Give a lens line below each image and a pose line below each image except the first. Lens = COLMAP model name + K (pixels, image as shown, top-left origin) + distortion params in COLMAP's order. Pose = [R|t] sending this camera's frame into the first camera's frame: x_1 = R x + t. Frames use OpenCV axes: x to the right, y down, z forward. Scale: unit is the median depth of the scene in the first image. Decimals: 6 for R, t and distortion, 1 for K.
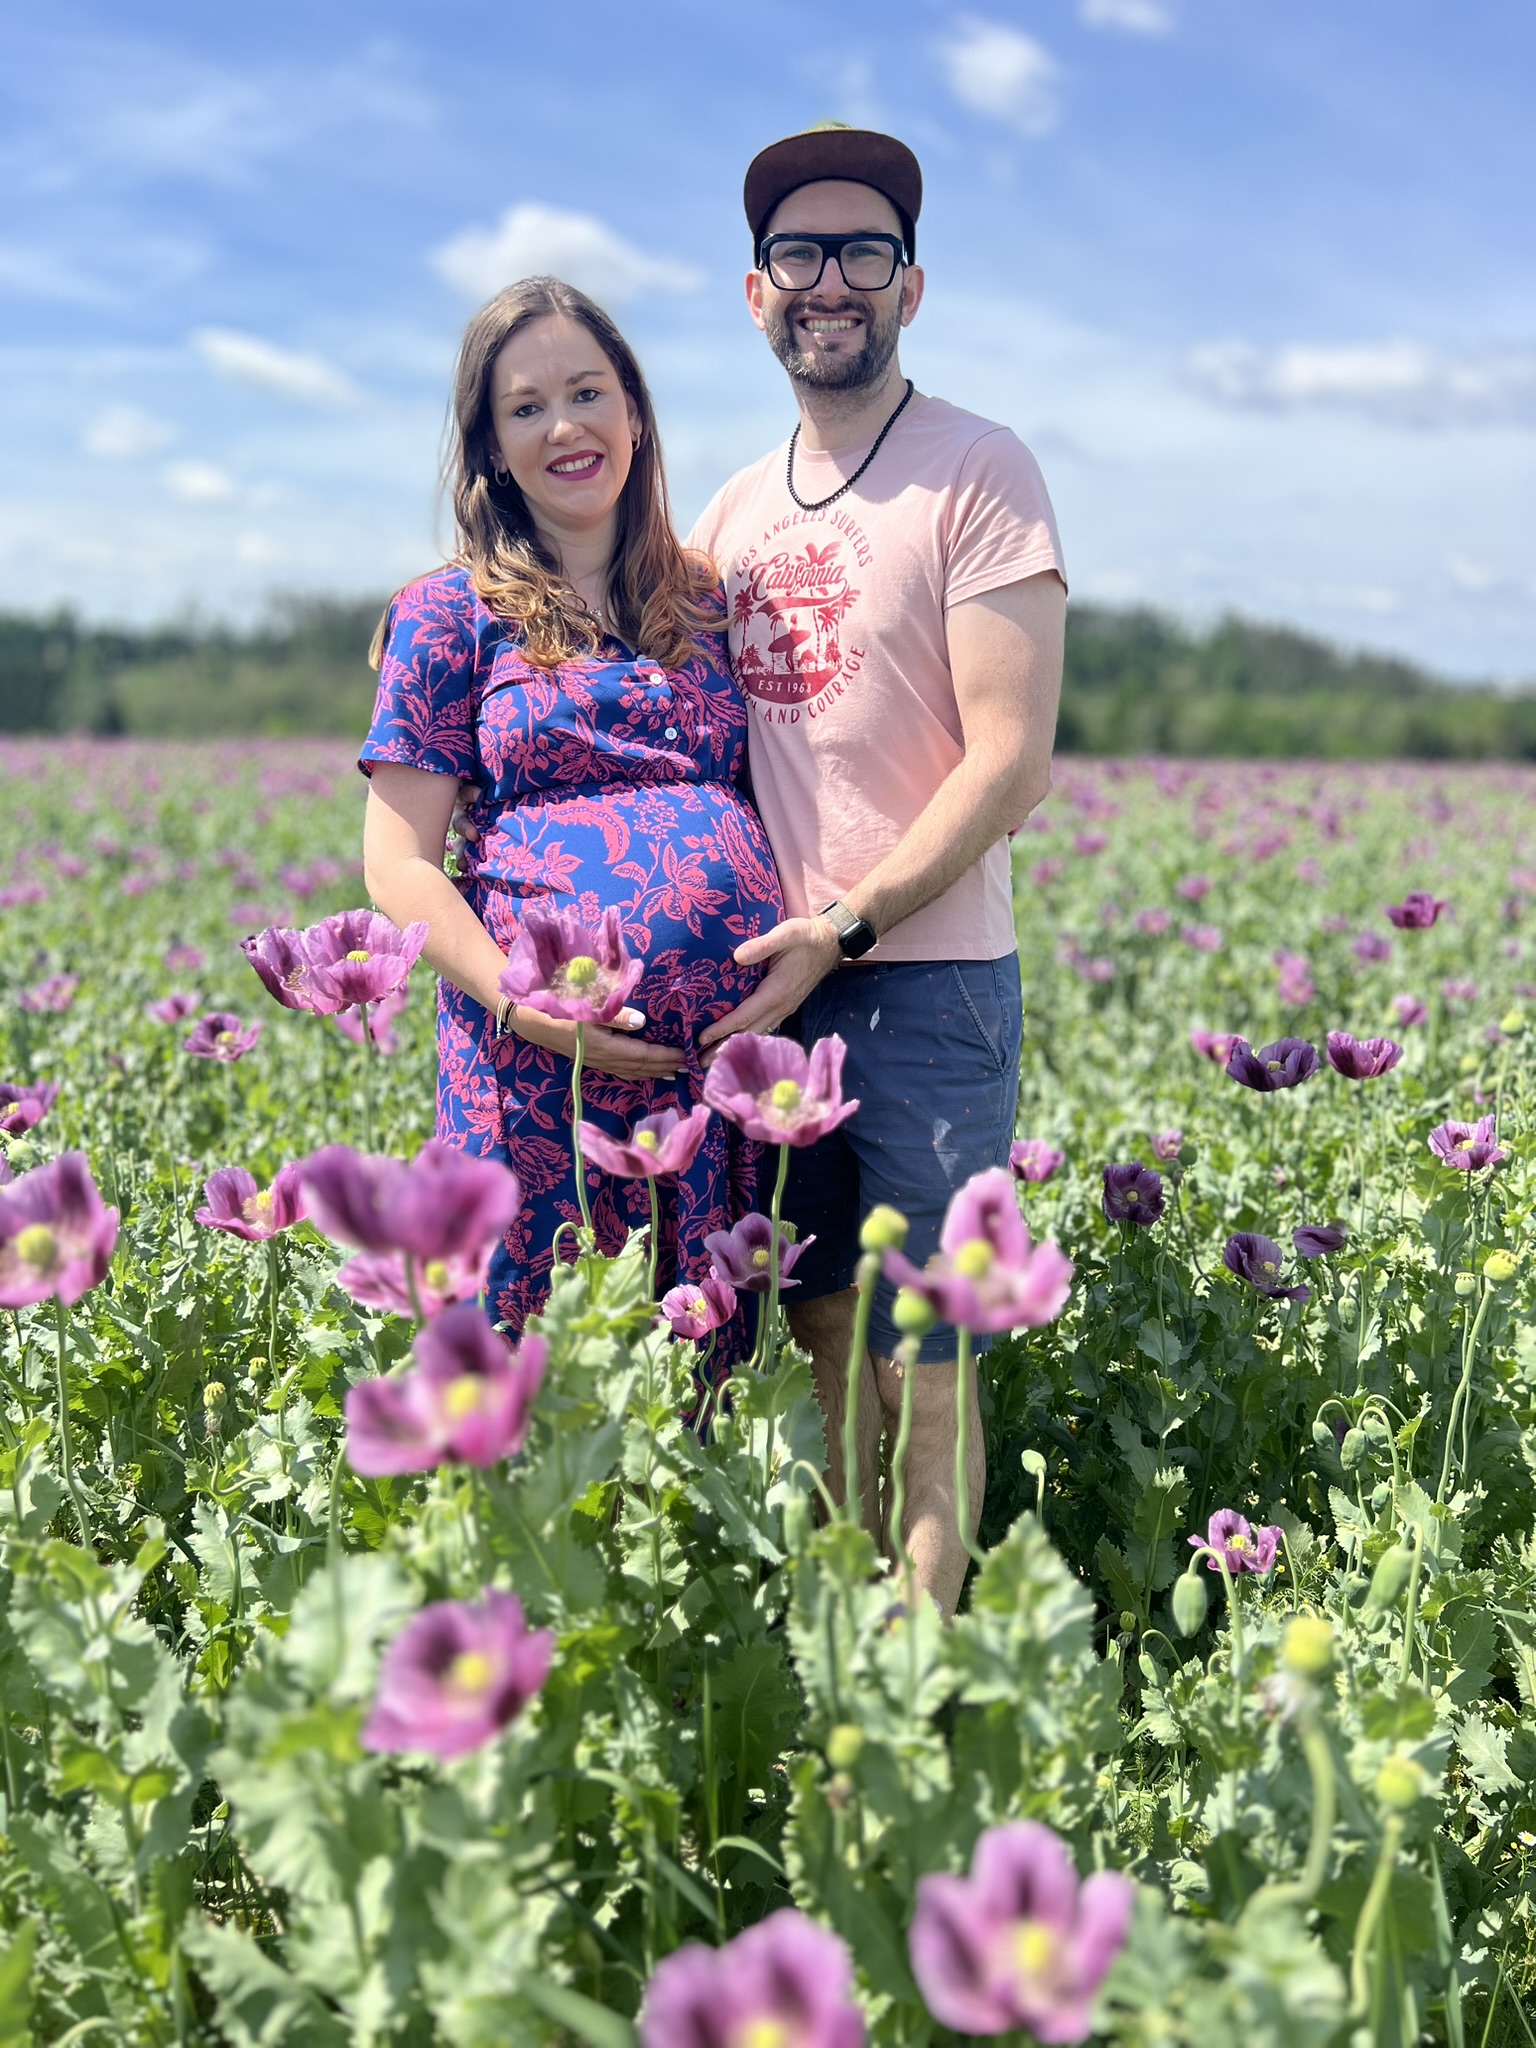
lens RADIAL K [[1584.0, 0, 766.0], [0, 1584.0, 1024.7], [0, 0, 1]] dist [0.030260, -0.028694]
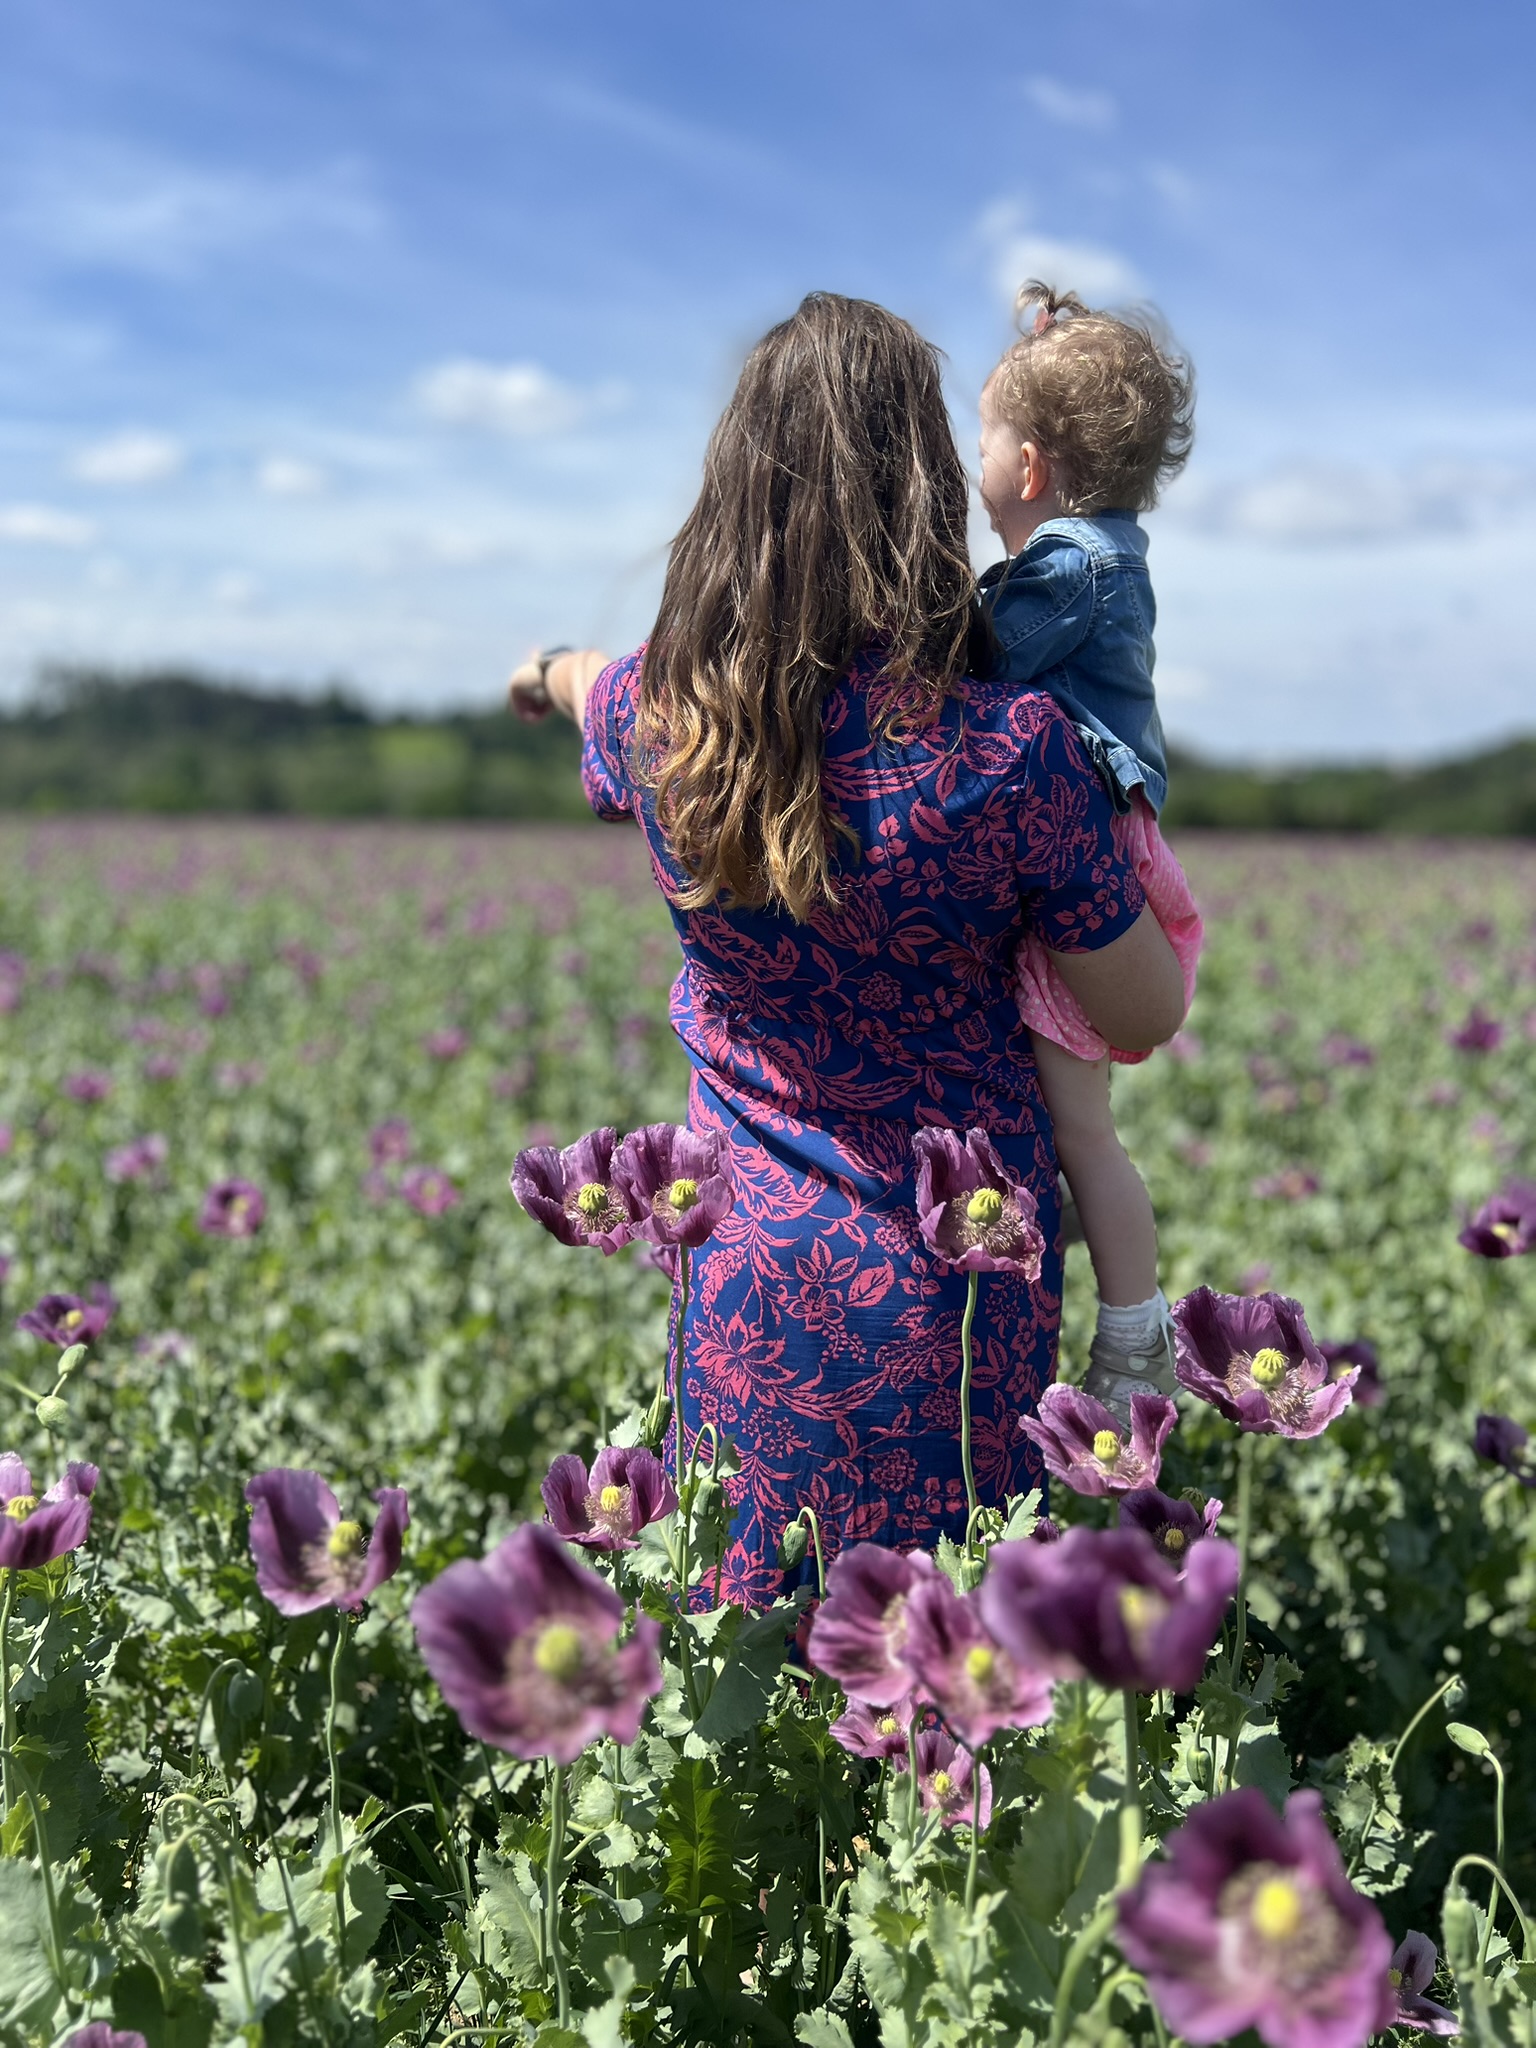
lens RADIAL K [[1584.0, 0, 760.3], [0, 1584.0, 1043.0], [0, 0, 1]] dist [0.030260, -0.028694]
pose [[0.992158, -0.019708, 0.123429, -0.214781], [0.023996, 0.999156, -0.033345, -0.059786], [-0.122667, 0.036046, 0.991793, 0.107085]]
